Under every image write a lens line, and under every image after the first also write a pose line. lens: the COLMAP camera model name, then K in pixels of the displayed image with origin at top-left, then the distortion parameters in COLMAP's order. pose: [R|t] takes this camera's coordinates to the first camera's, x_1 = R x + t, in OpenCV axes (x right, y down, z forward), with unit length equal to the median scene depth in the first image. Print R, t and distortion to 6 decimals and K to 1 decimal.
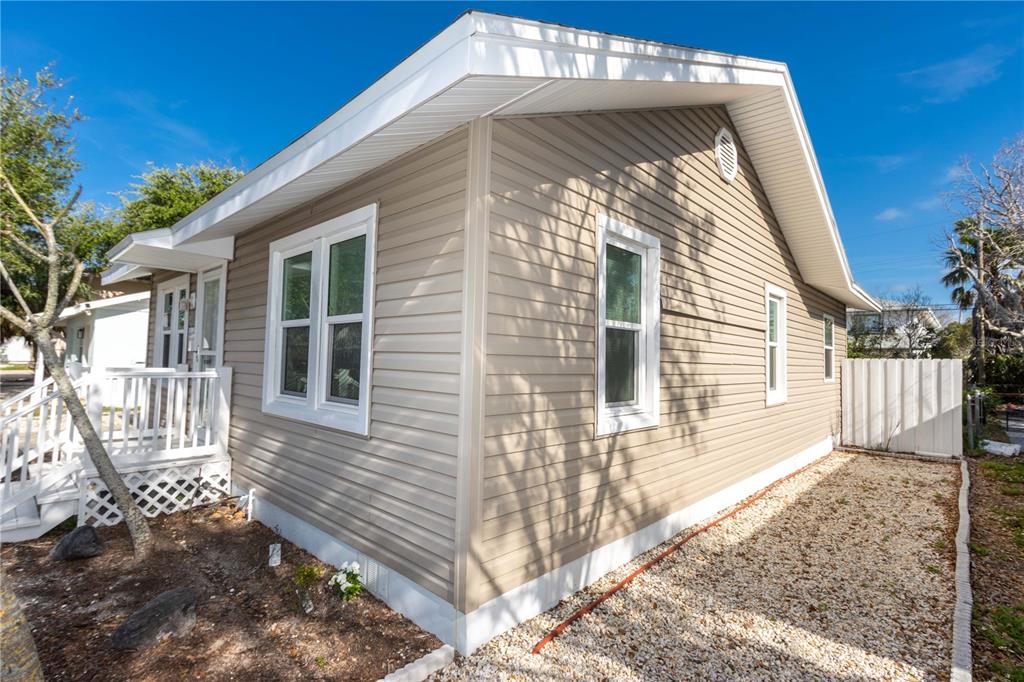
lens RADIAL K [[481.9, 0, 509.1], [0, 481.9, 347.6], [0, 0, 1]] dist [0.003670, -0.000720]
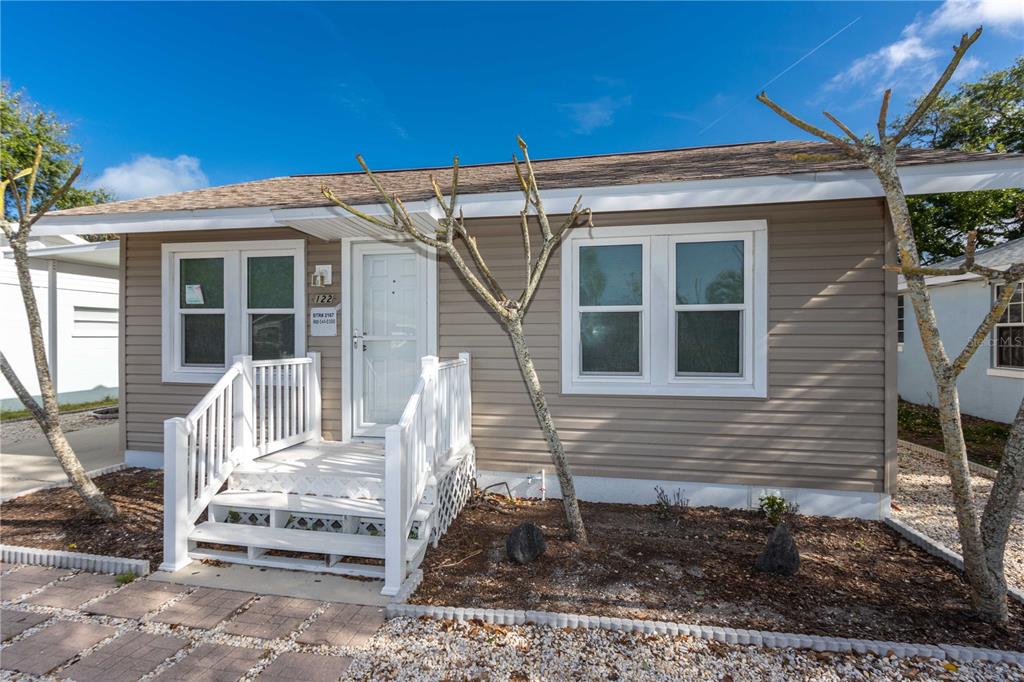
lens RADIAL K [[481.9, 0, 502.4], [0, 481.9, 339.4], [0, 0, 1]] dist [0.003670, -0.000720]
pose [[0.839326, -0.018881, 0.543300, -1.319681], [-0.002947, 0.999224, 0.039277, -0.021757], [-0.543620, -0.034567, 0.838619, 0.237695]]
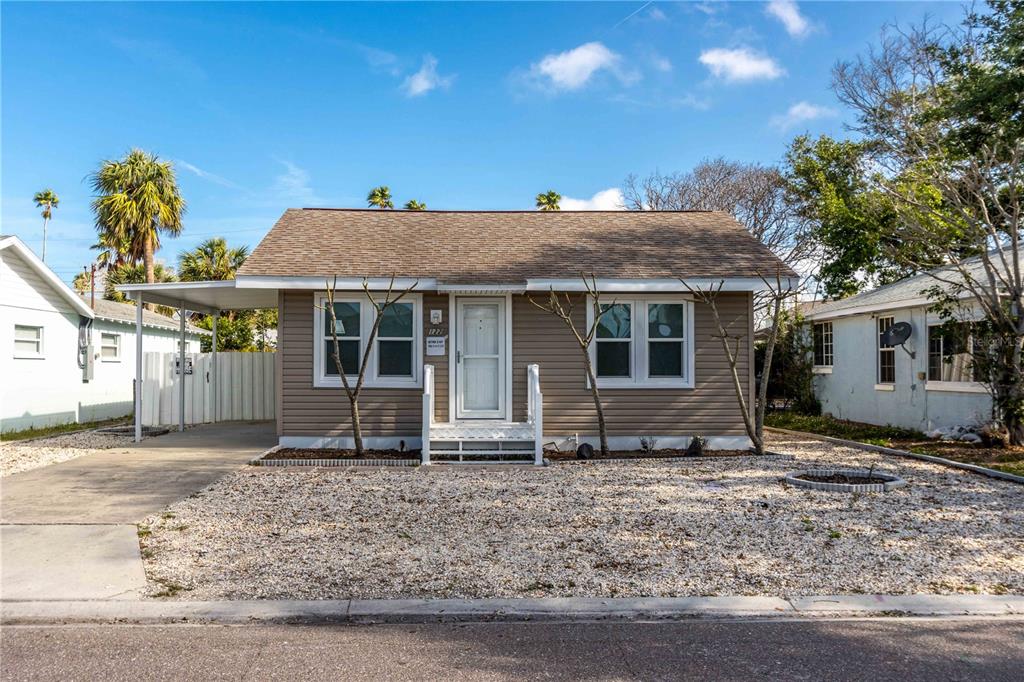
lens RADIAL K [[904.9, 0, 511.5], [0, 904.9, 341.0], [0, 0, 1]] dist [-0.009477, -0.001712]
pose [[0.694696, 0.003642, 0.719294, -3.550529], [-0.010701, 0.999929, 0.005272, -0.062608], [-0.719224, -0.011360, 0.694686, -1.296514]]
